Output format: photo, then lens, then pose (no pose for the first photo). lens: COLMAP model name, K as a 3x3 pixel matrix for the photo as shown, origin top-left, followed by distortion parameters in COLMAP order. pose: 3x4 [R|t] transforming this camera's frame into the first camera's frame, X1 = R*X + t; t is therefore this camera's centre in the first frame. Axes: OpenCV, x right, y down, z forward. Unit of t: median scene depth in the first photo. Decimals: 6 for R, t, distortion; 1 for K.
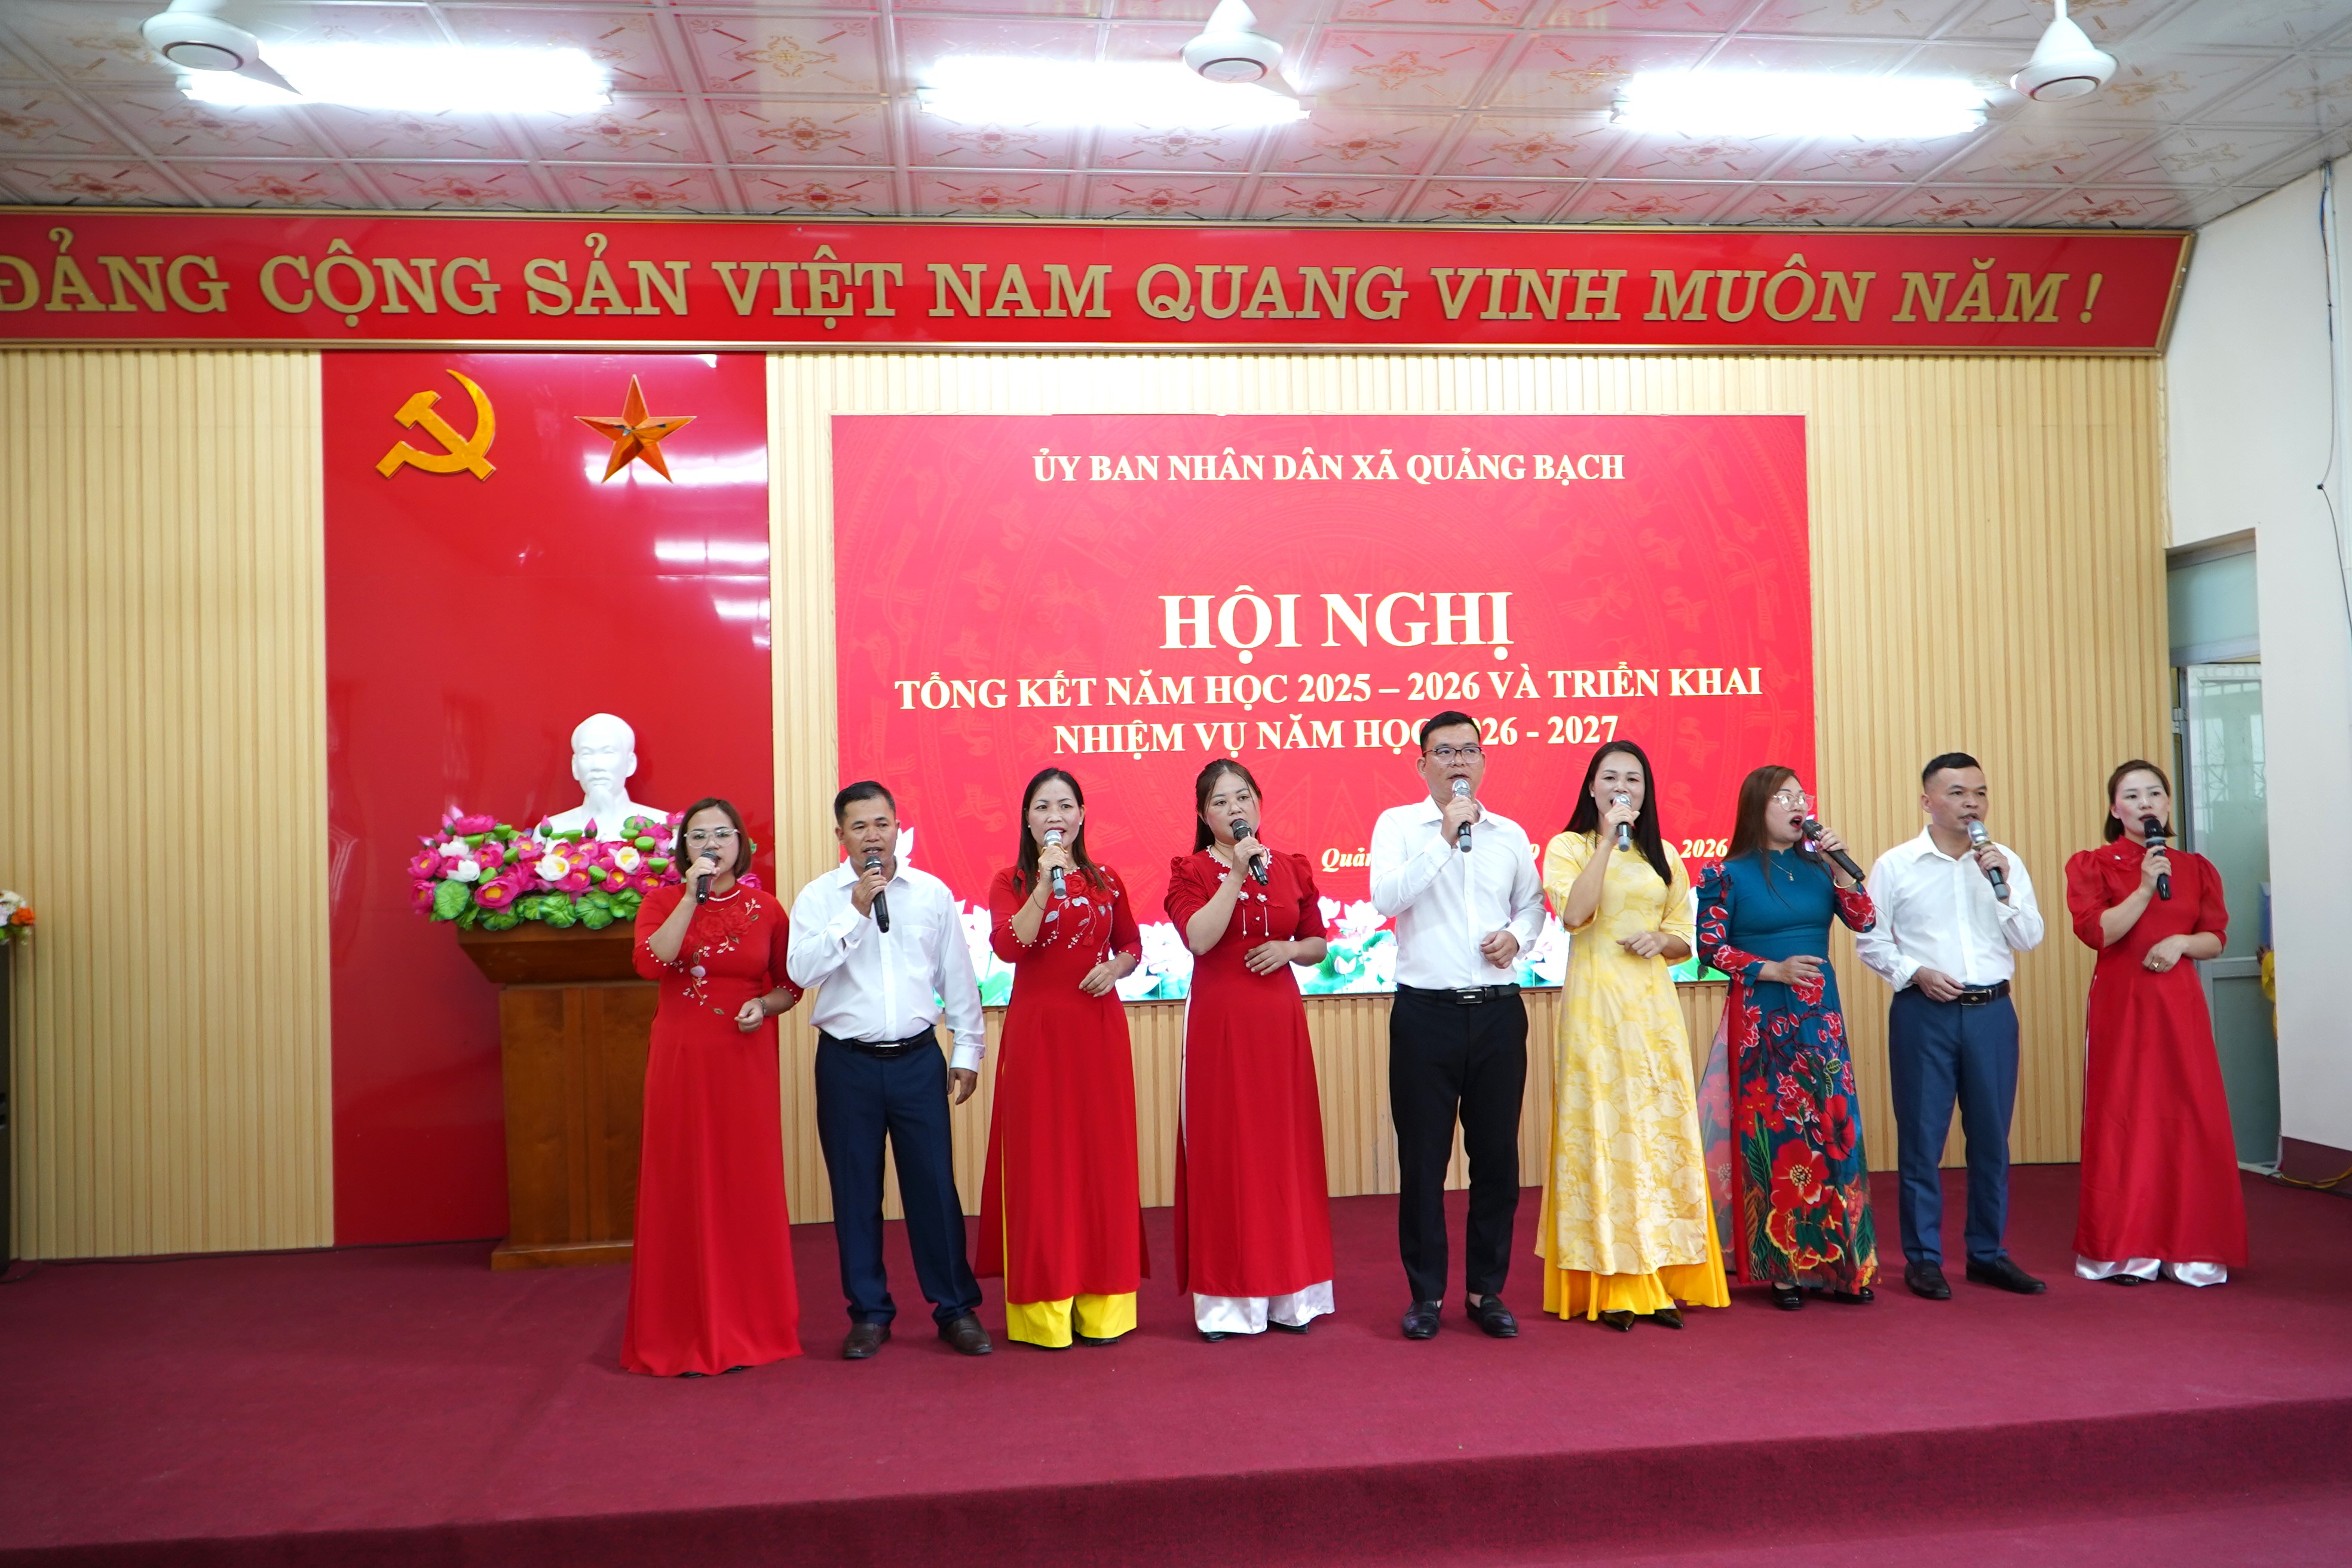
lens RADIAL K [[1915.9, 0, 1188.7], [0, 1915.9, 785.7], [0, 0, 1]] dist [-0.000894, 0.017071]
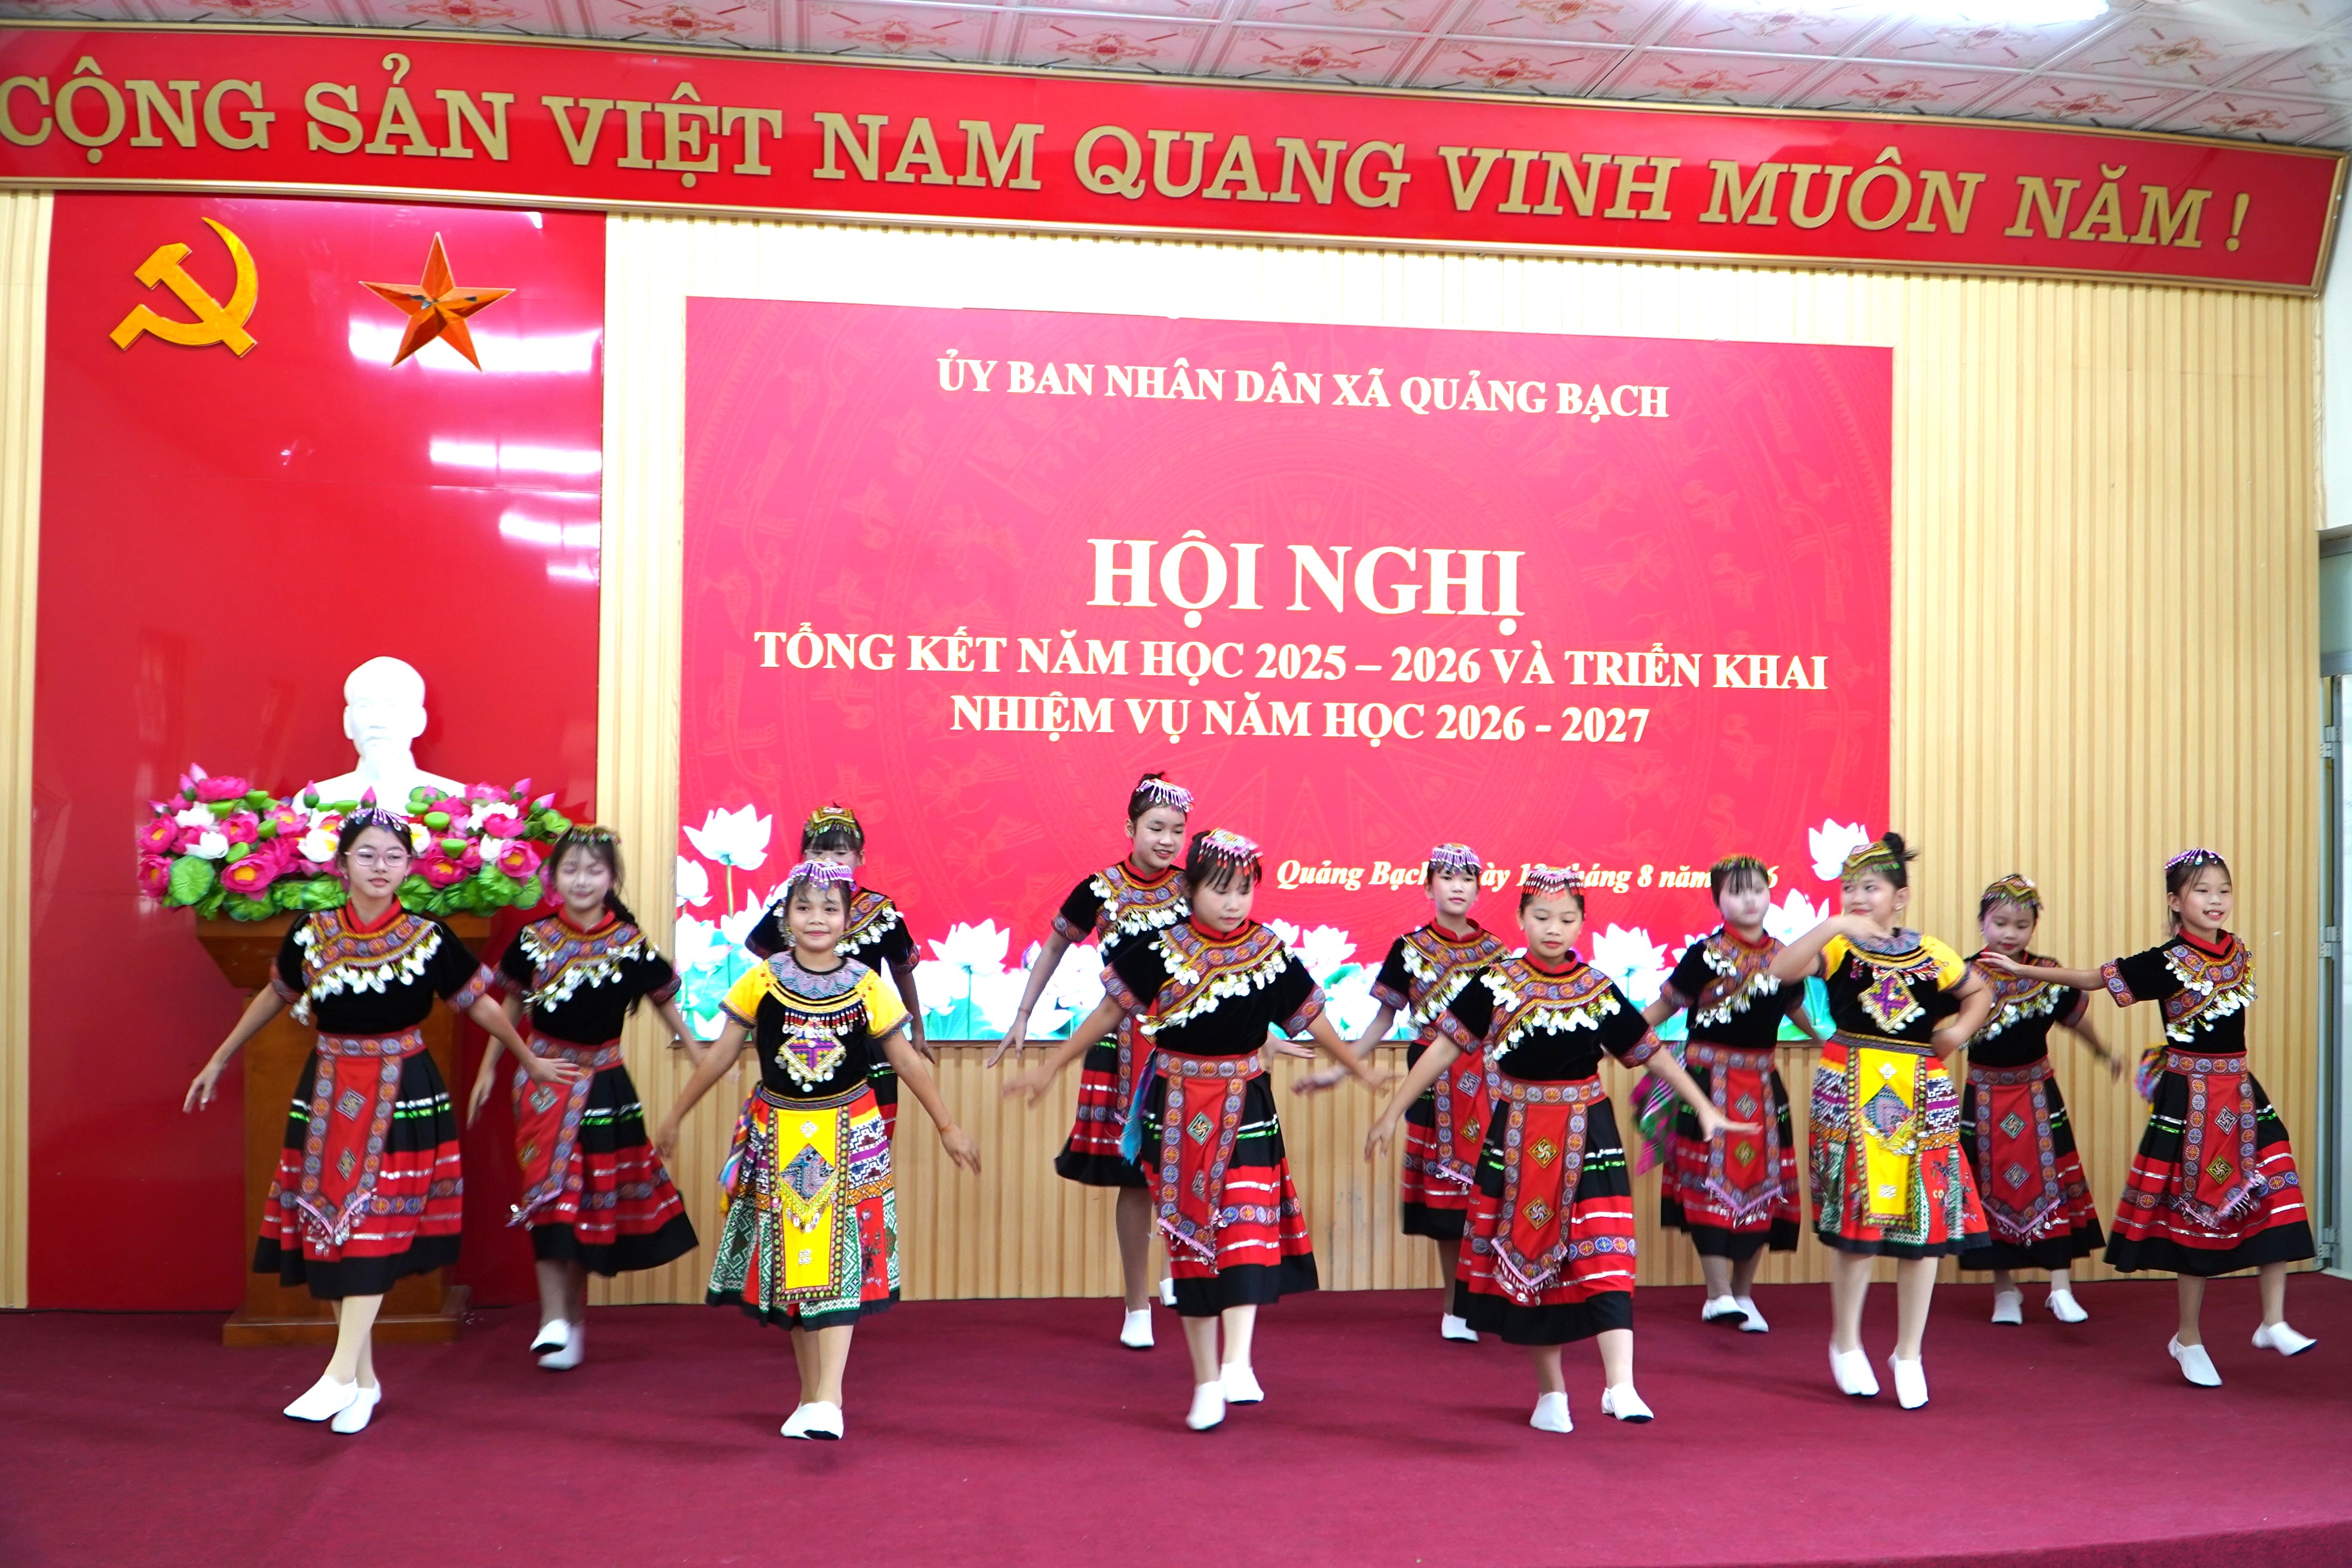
lens RADIAL K [[2553.5, 0, 1202.0], [0, 2553.5, 798.4], [0, 0, 1]] dist [0.033226, 0.000000]
pose [[0.998588, 0.036731, 0.038383, -0.004871], [-0.036795, 0.999322, 0.000968, 0.007083], [-0.038322, -0.002379, 0.999263, -0.074270]]
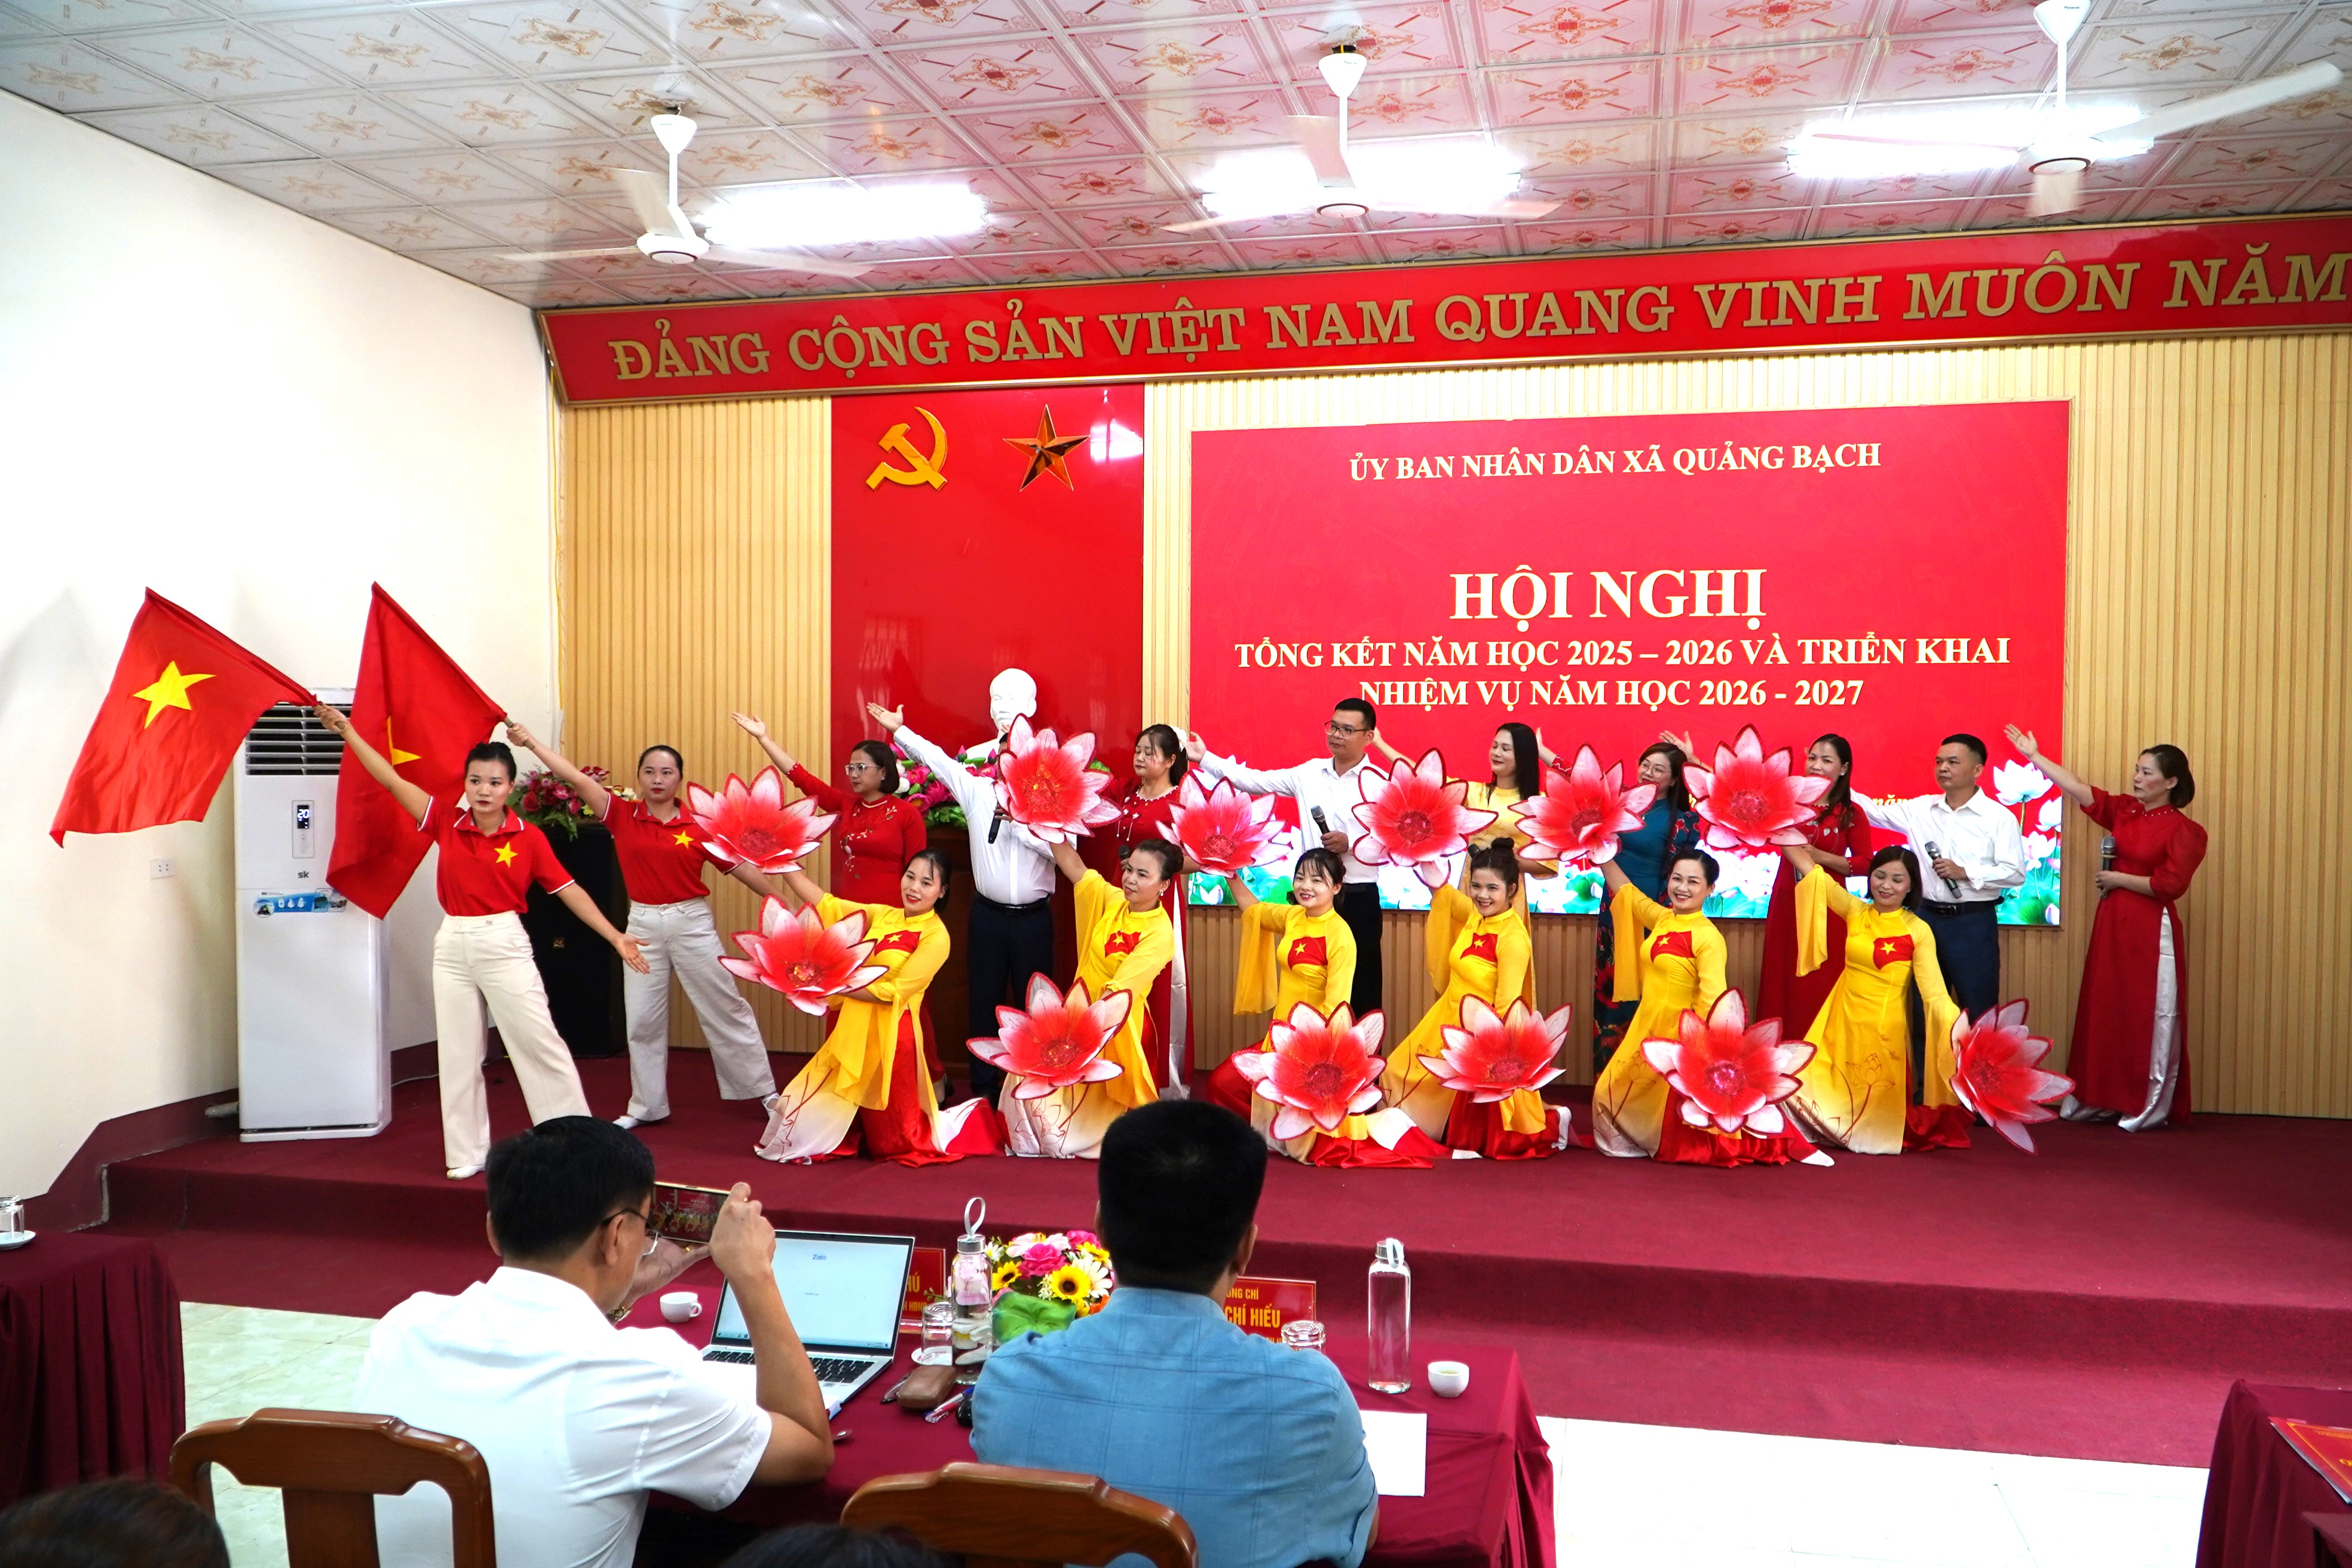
lens RADIAL K [[1915.9, 0, 1170.9], [0, 1915.9, 791.5], [0, 0, 1]] dist [-0.000894, 0.017071]
pose [[0.938497, 0.037134, -0.343285, 0.236061], [-0.019719, 0.998342, 0.054085, -0.025016], [0.344724, -0.043990, 0.937673, -0.187845]]
